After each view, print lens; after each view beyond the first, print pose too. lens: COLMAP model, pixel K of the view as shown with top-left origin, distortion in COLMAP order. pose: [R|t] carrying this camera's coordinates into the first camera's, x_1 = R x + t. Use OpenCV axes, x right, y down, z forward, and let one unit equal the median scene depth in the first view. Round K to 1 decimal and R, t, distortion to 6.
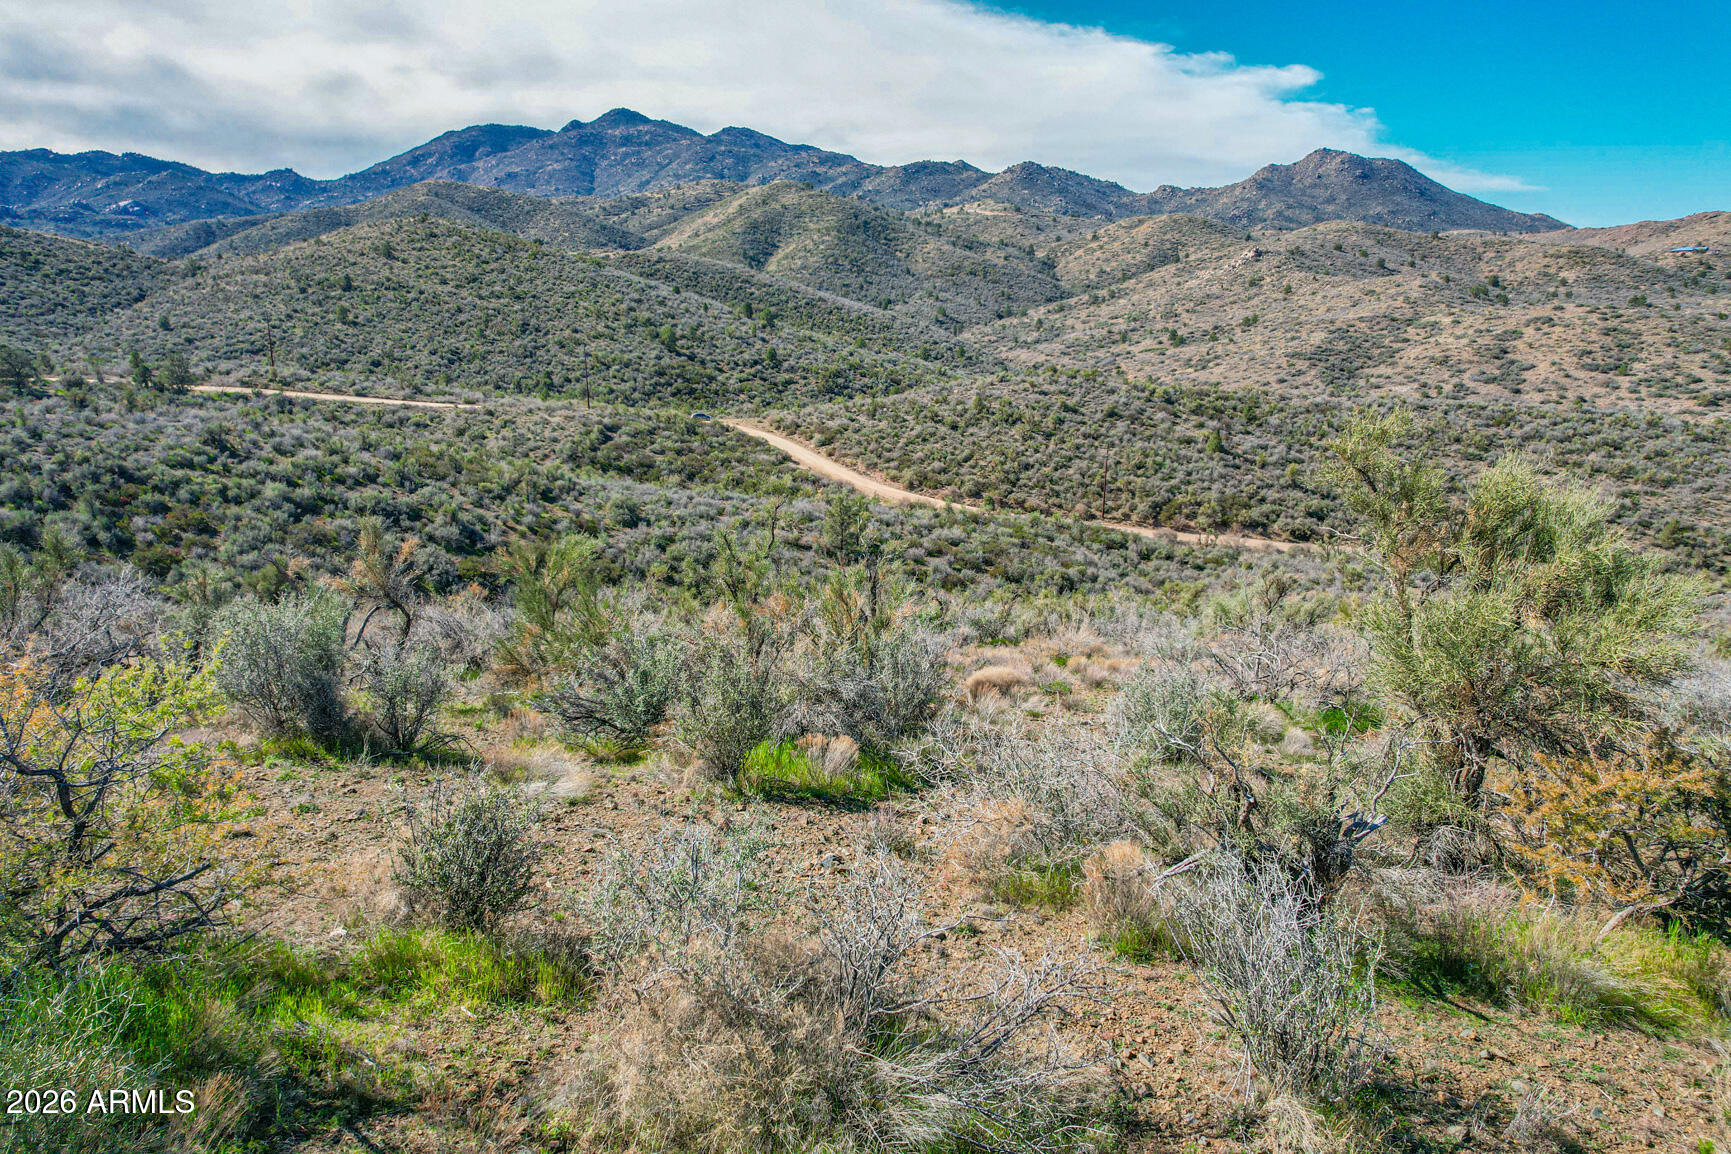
lens RADIAL K [[1098.2, 0, 880.4], [0, 1098.2, 567.4], [0, 0, 1]] dist [-0.045548, 0.054365]
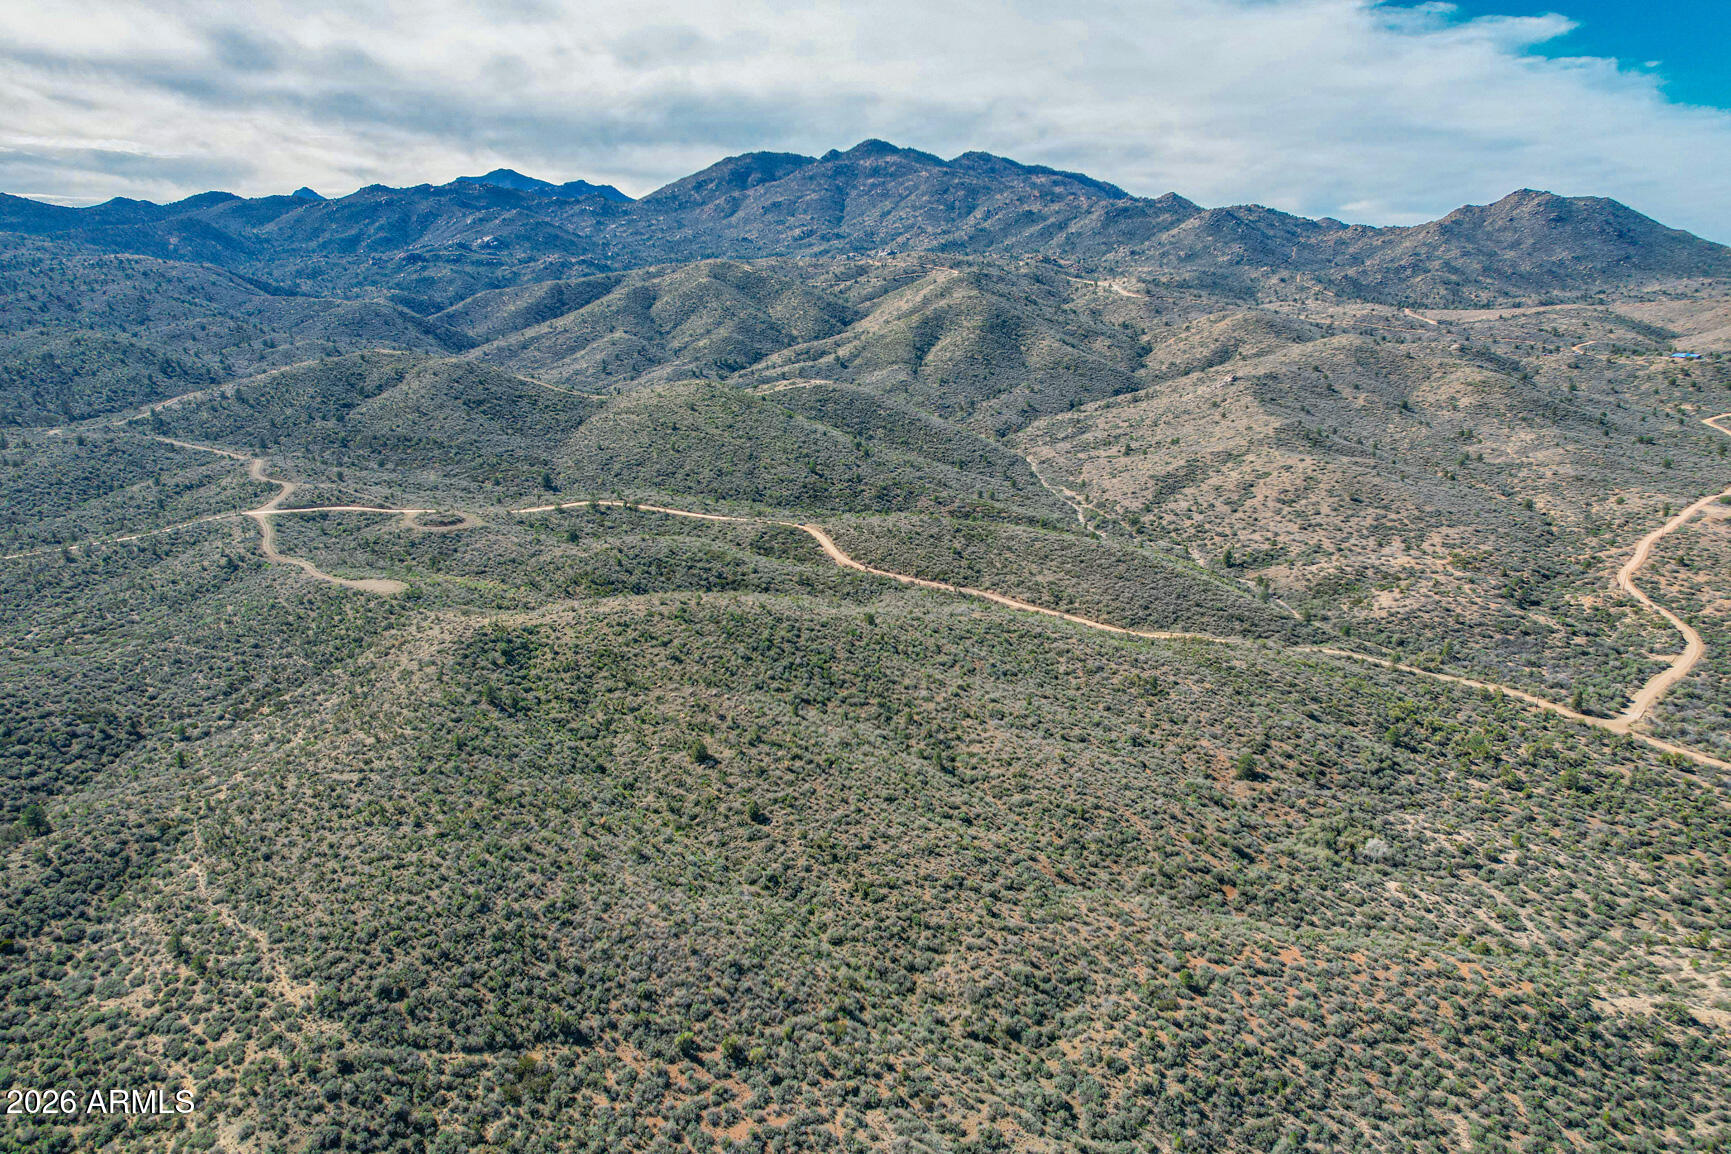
lens RADIAL K [[1098.2, 0, 863.6], [0, 1098.2, 569.2], [0, 0, 1]] dist [-0.045548, 0.054365]
pose [[0.971328, 0.073484, -0.226101, 0.066994], [-0.069005, 0.997233, 0.027658, -0.011429], [0.227508, -0.011263, 0.973711, -0.179442]]
